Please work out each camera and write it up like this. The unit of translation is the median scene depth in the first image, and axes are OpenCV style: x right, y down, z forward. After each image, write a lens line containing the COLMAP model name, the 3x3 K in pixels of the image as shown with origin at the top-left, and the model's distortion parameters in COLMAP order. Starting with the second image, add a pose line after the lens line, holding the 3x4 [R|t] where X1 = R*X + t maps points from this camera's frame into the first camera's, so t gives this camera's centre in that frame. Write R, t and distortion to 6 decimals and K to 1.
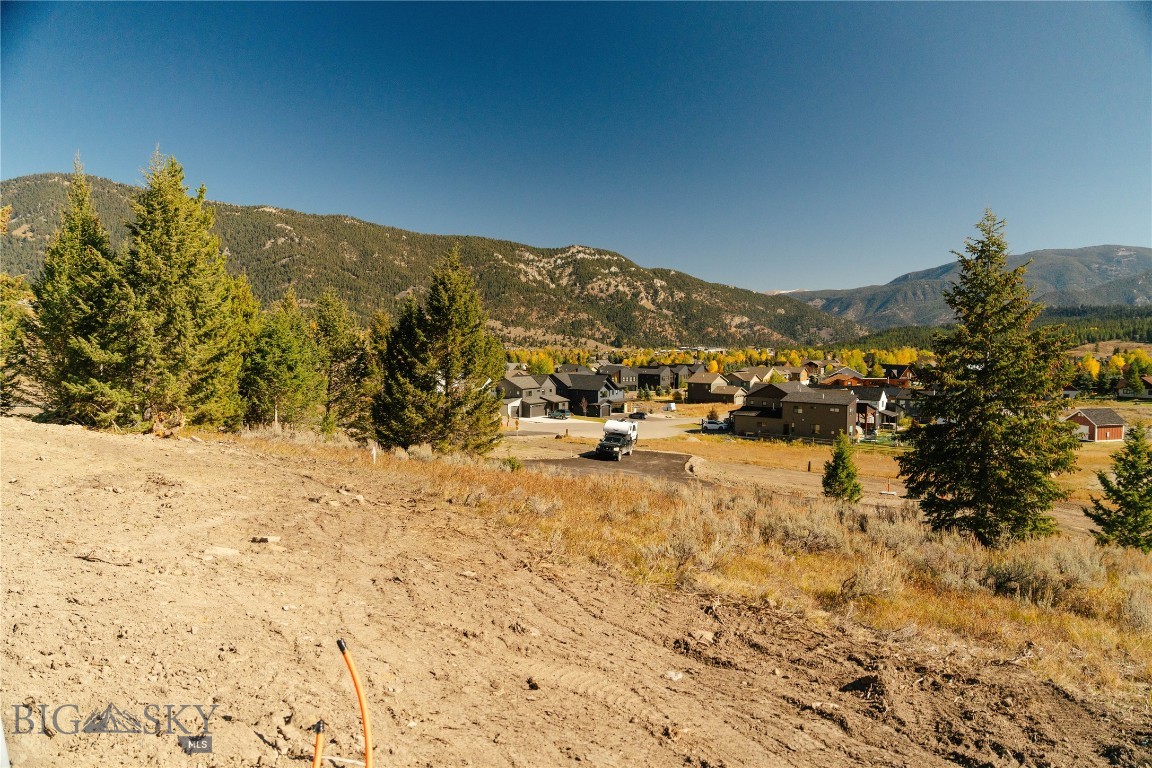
lens RADIAL K [[802.2, 0, 575.5], [0, 802.2, 360.7], [0, 0, 1]] dist [0.007633, 0.005618]
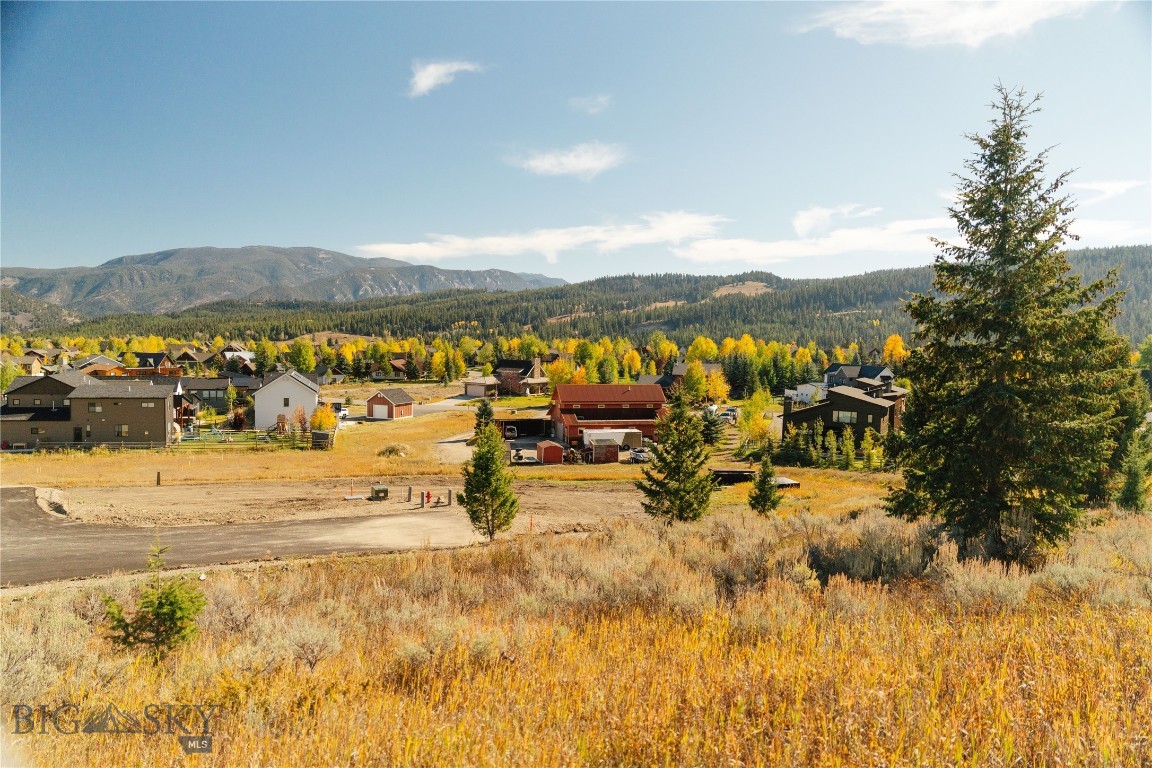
lens RADIAL K [[802.2, 0, 581.3], [0, 802.2, 381.2], [0, 0, 1]] dist [0.007633, 0.005618]
pose [[0.604367, -0.036350, 0.795876, -0.053550], [0.007543, 0.999175, 0.039907, 0.008126], [-0.796670, -0.018115, 0.604143, 0.156690]]
